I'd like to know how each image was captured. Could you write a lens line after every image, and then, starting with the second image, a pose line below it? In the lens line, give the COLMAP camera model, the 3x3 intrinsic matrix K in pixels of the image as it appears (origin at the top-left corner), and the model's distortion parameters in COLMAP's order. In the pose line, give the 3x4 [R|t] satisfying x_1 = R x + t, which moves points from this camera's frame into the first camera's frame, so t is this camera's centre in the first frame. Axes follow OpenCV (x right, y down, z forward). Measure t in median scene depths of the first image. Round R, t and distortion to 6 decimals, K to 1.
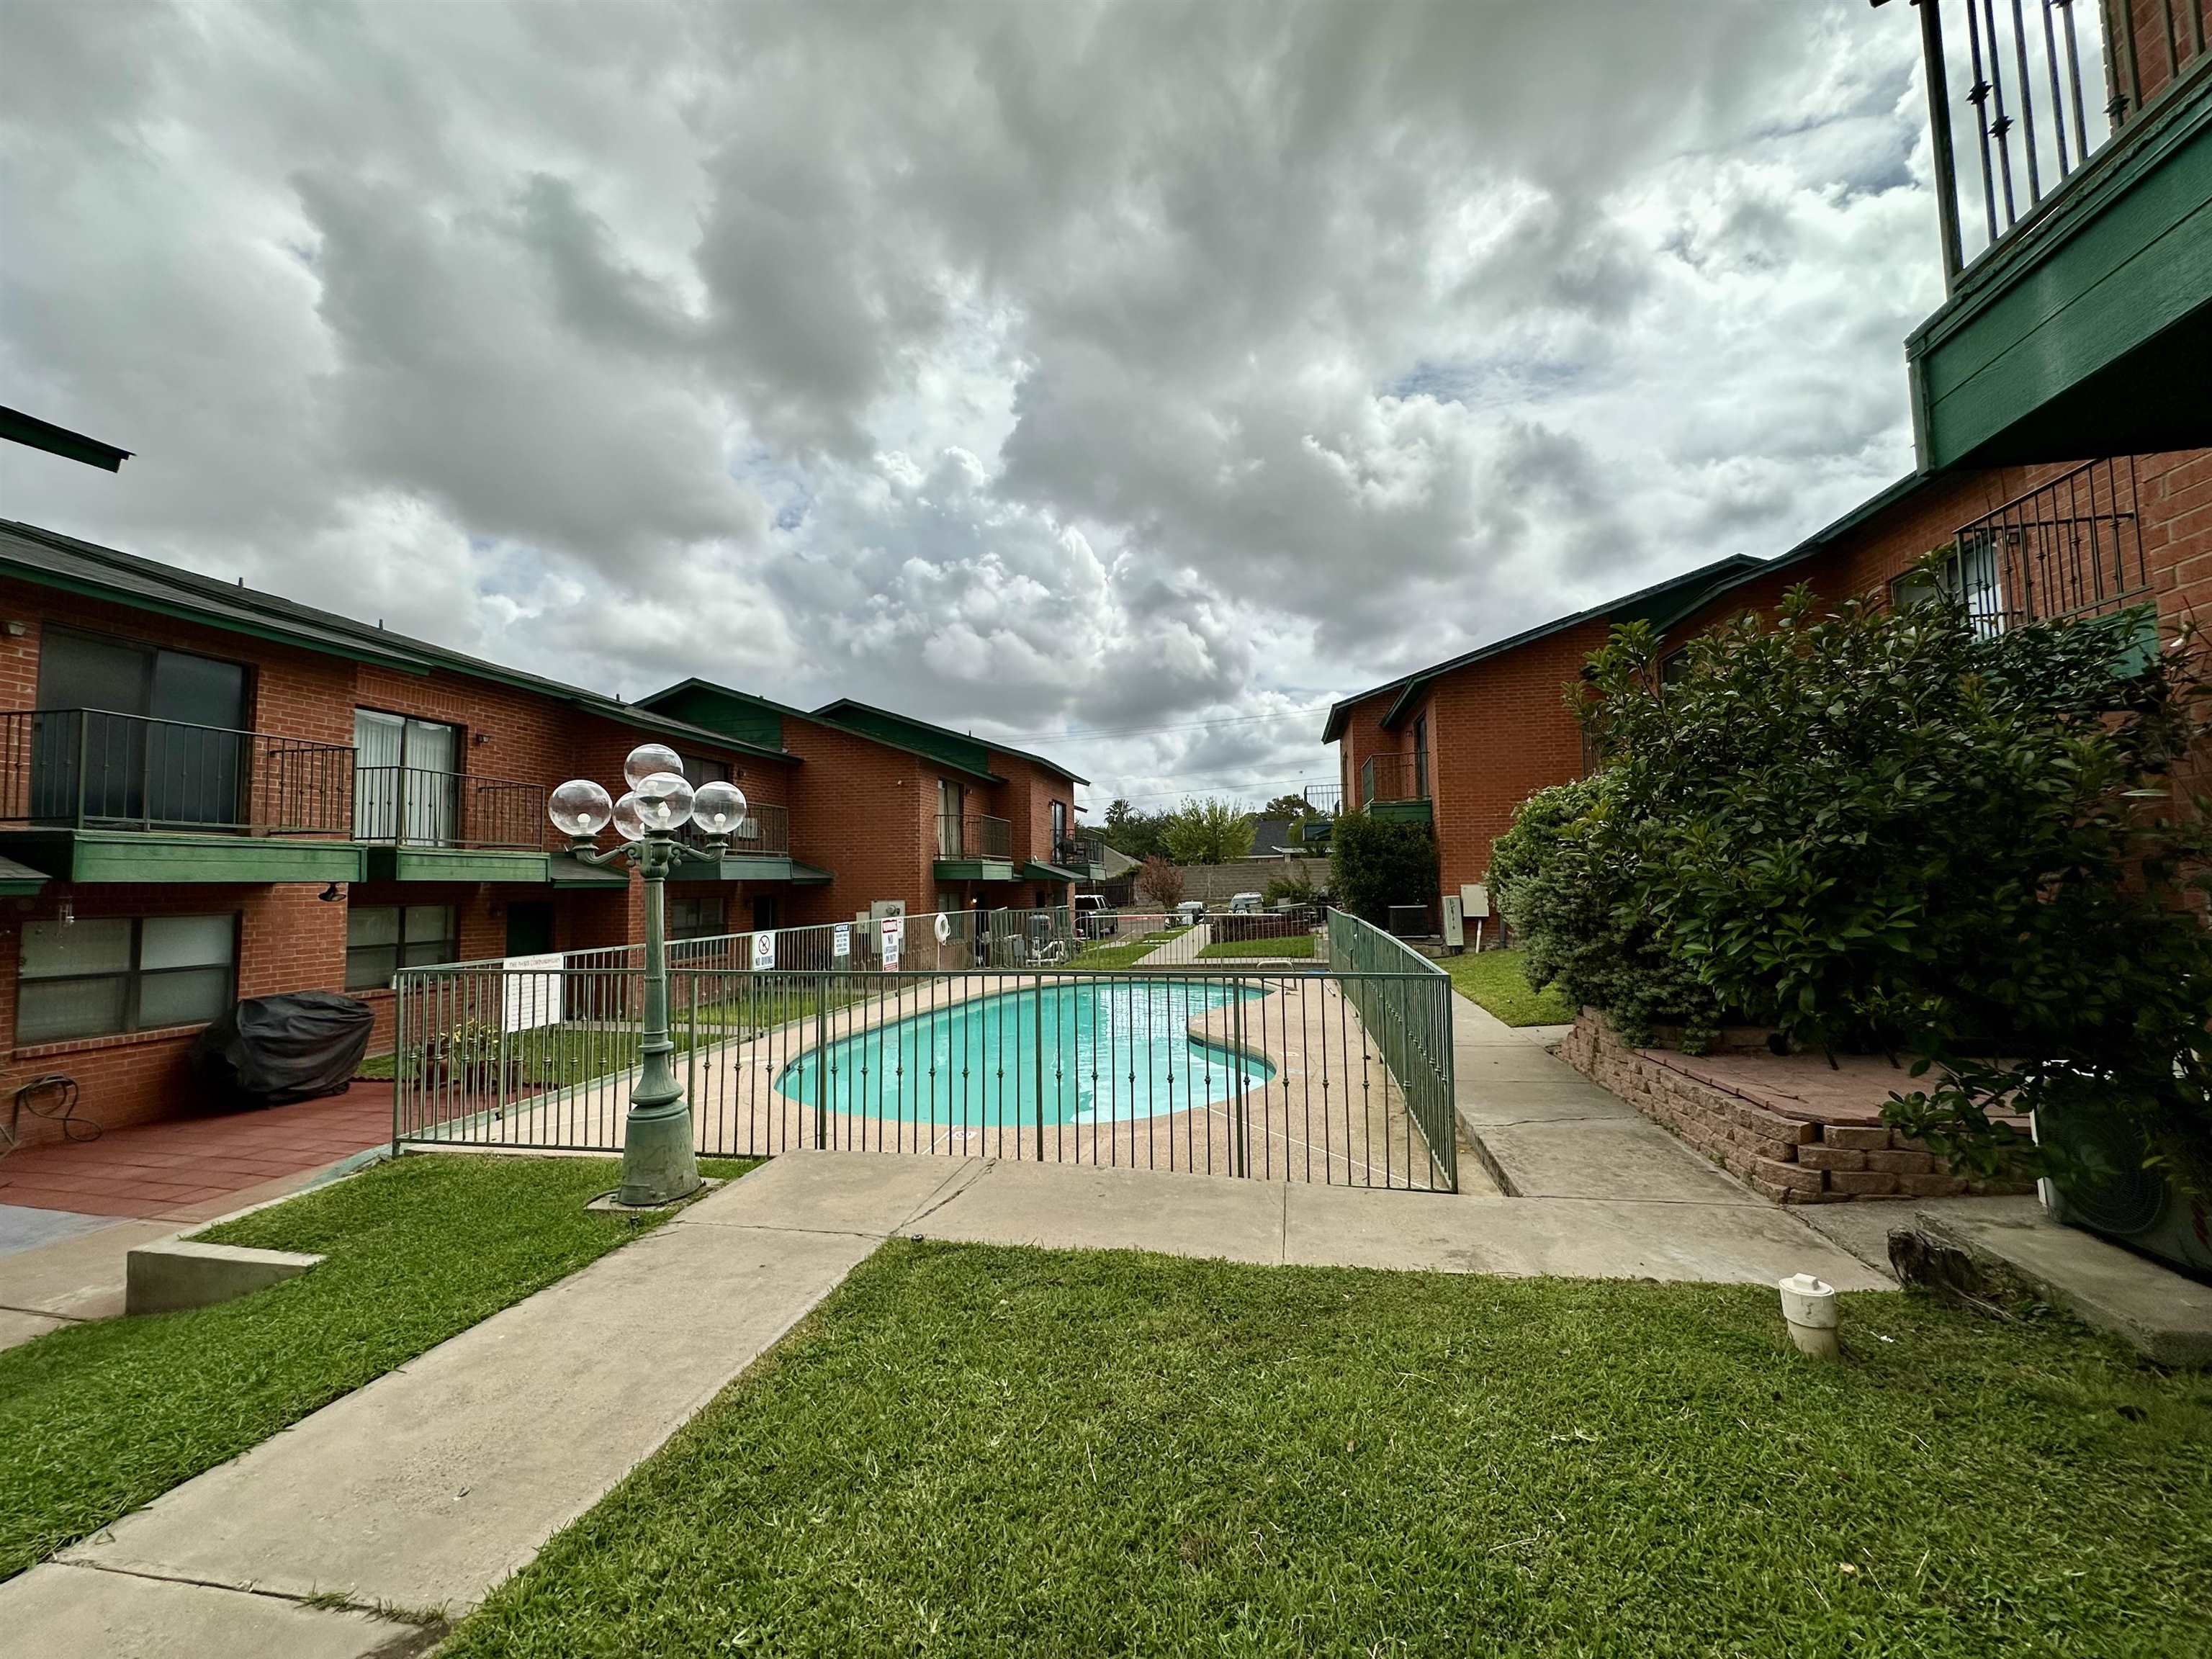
lens RADIAL K [[888.6, 0, 1108.5], [0, 888.6, 826.1], [0, 0, 1]] dist [-0.002414, 0.000703]
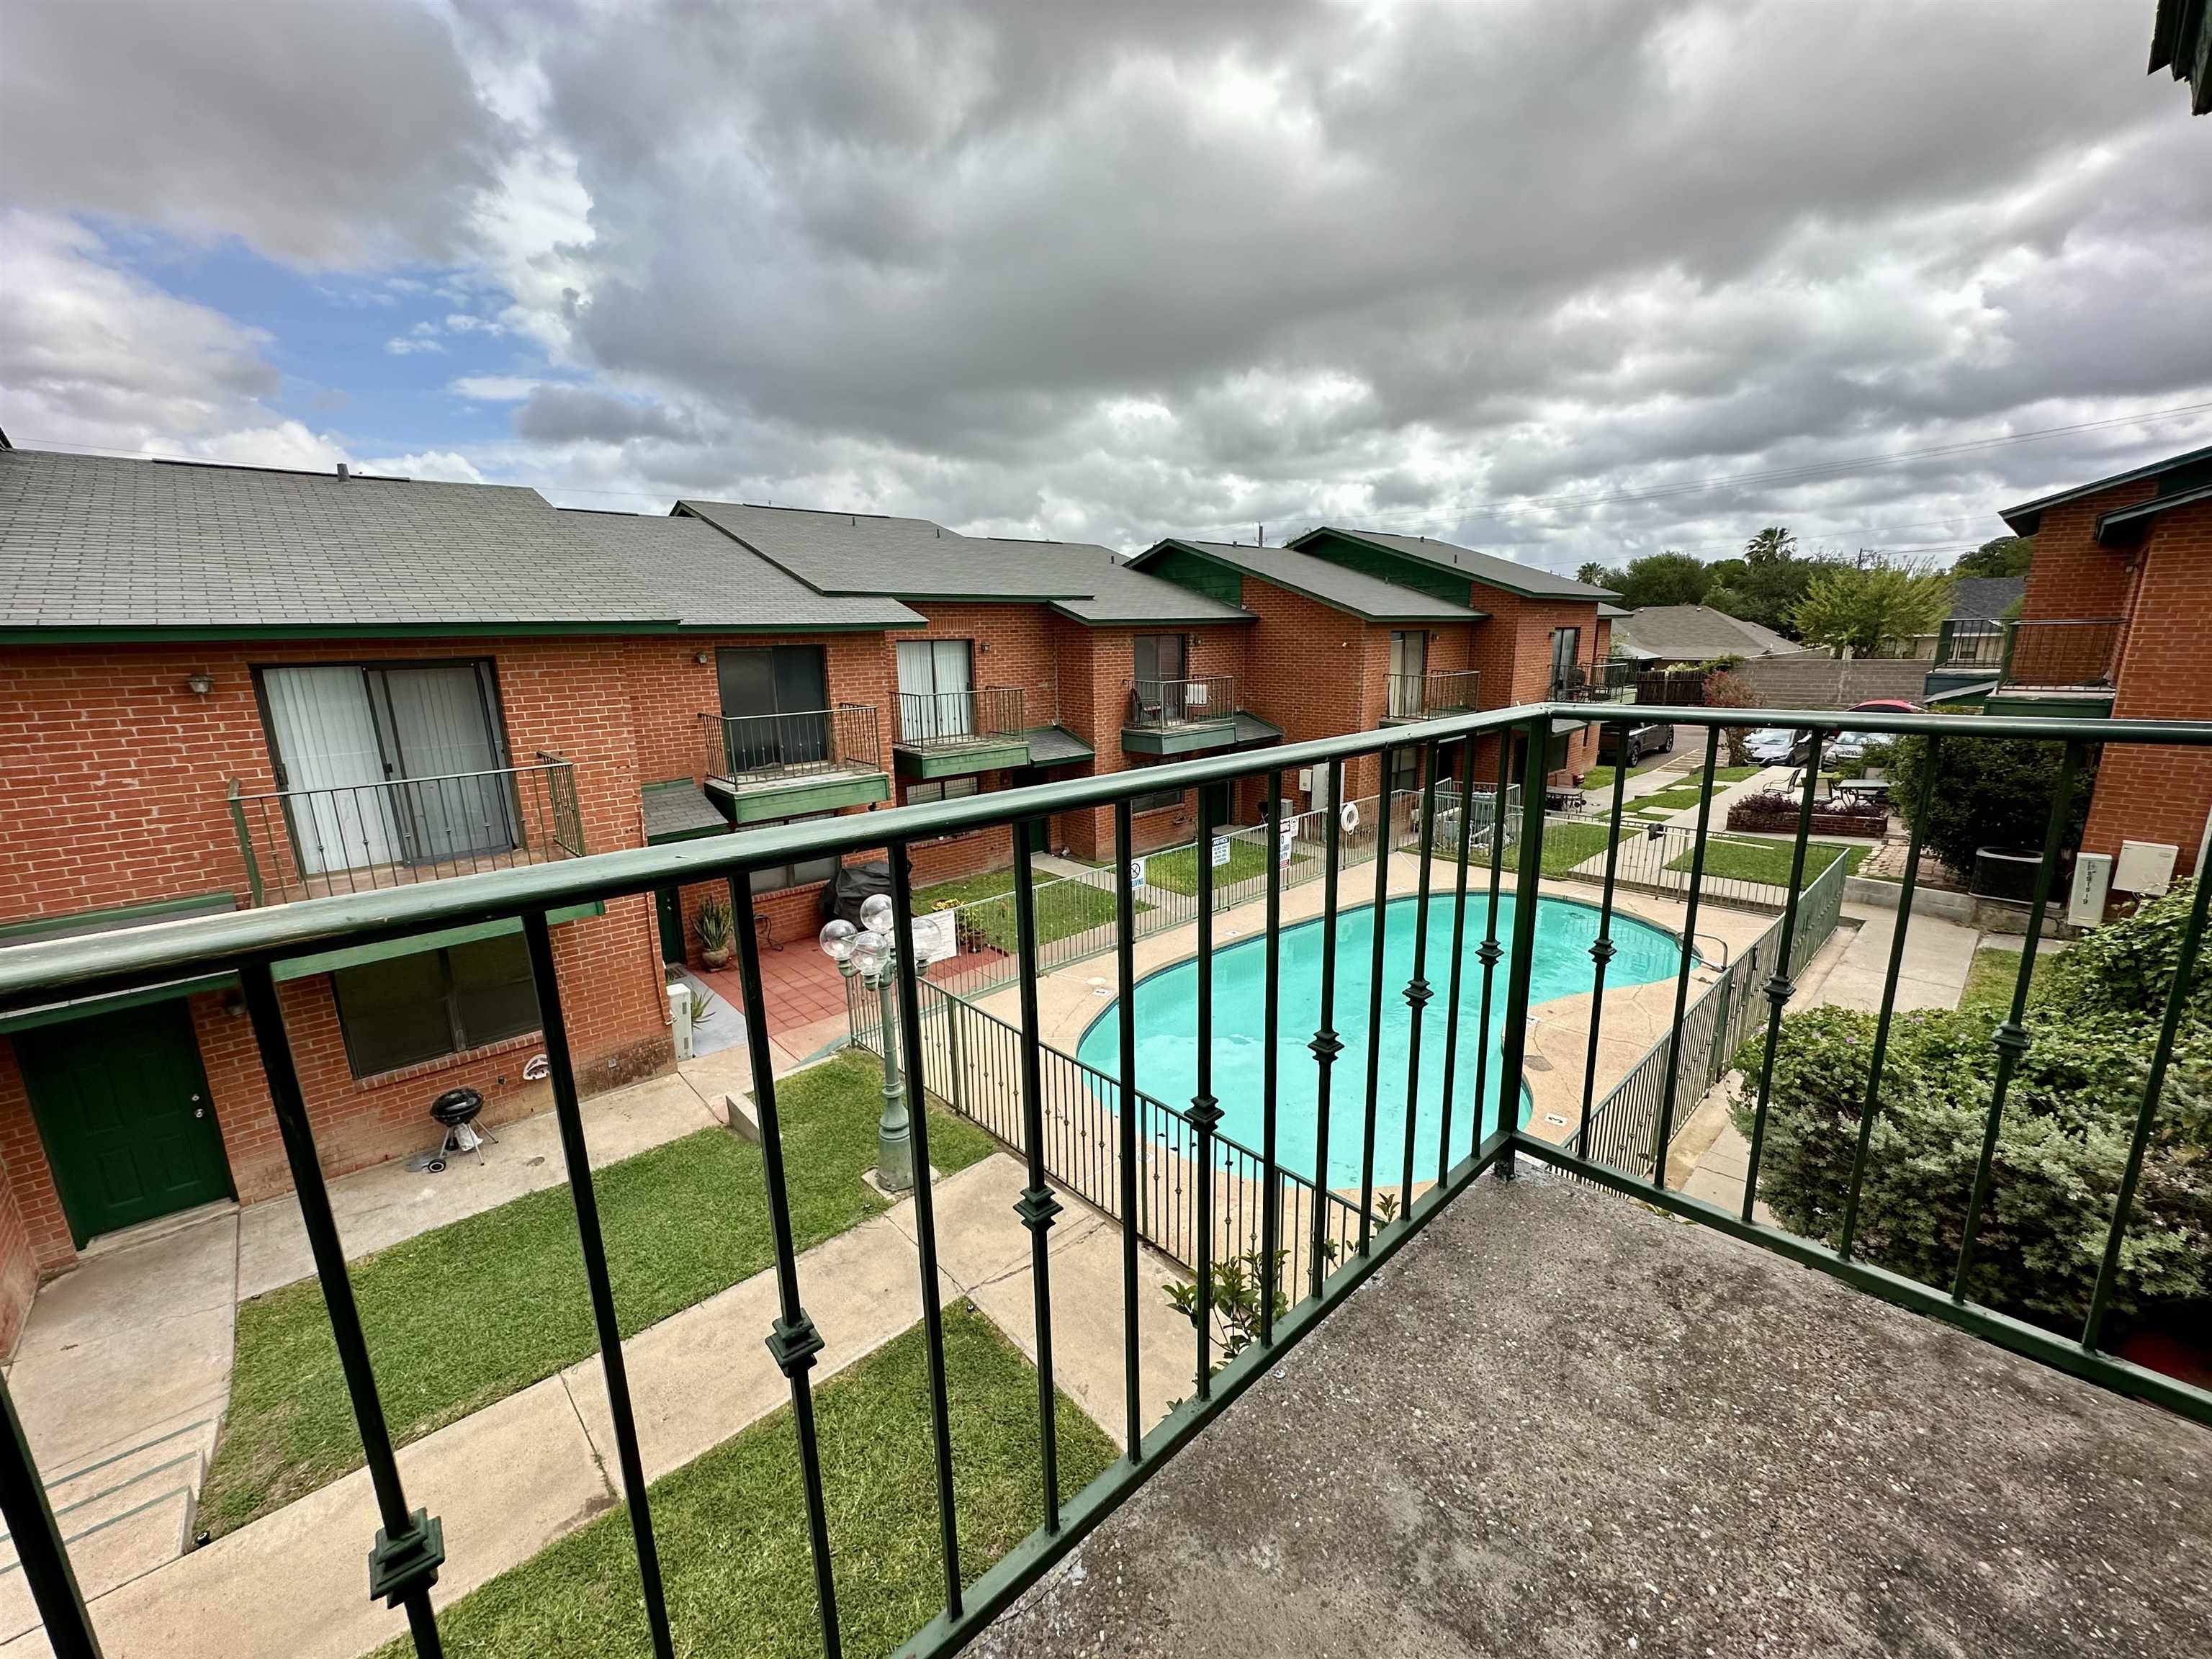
lens RADIAL K [[888.6, 0, 1101.6], [0, 888.6, 831.6], [0, 0, 1]] dist [-0.002414, 0.000703]
pose [[0.807784, 0.129302, -0.575122, 0.159501], [0.046061, 0.958818, 0.280261, -0.159492], [0.587676, -0.252881, 0.768563, 0.044558]]
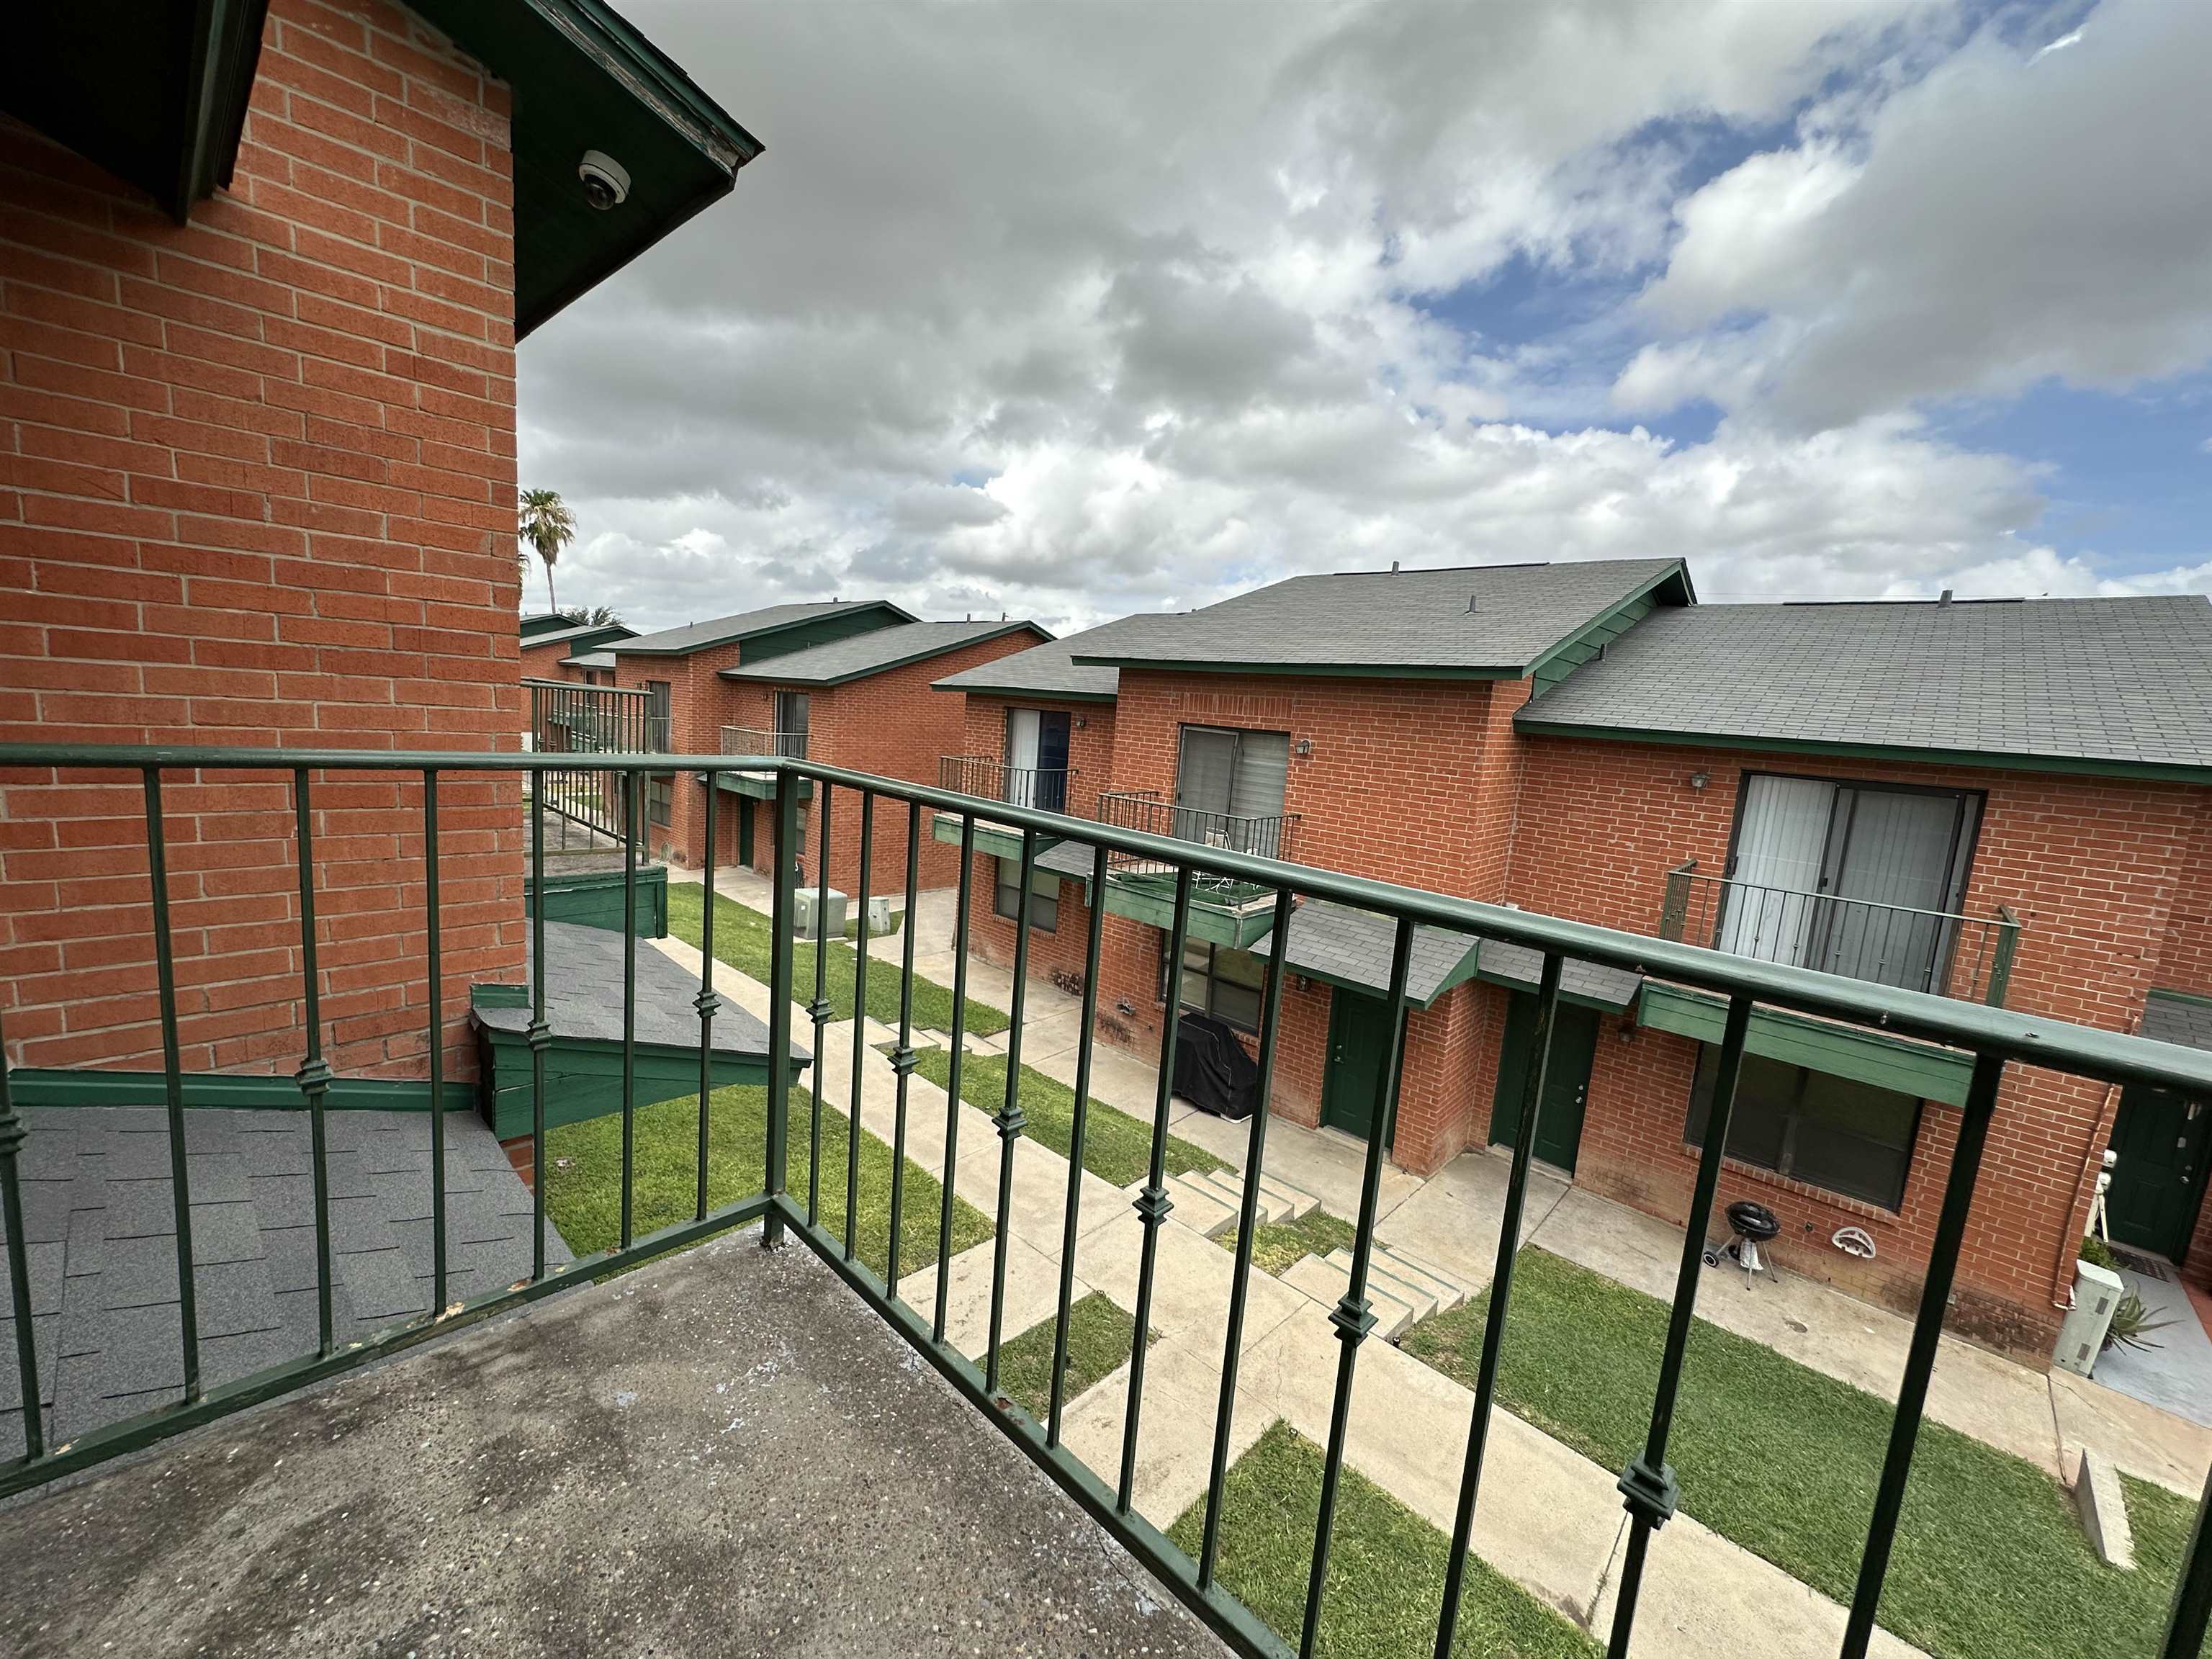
lens RADIAL K [[888.6, 0, 1110.4], [0, 888.6, 827.4], [0, 0, 1]] dist [-0.002414, 0.000703]
pose [[-0.528414, 0.089049, -0.844304, 0.184806], [-0.014651, 0.993379, 0.113942, -0.154701], [0.848860, 0.072579, -0.523611, 0.120829]]
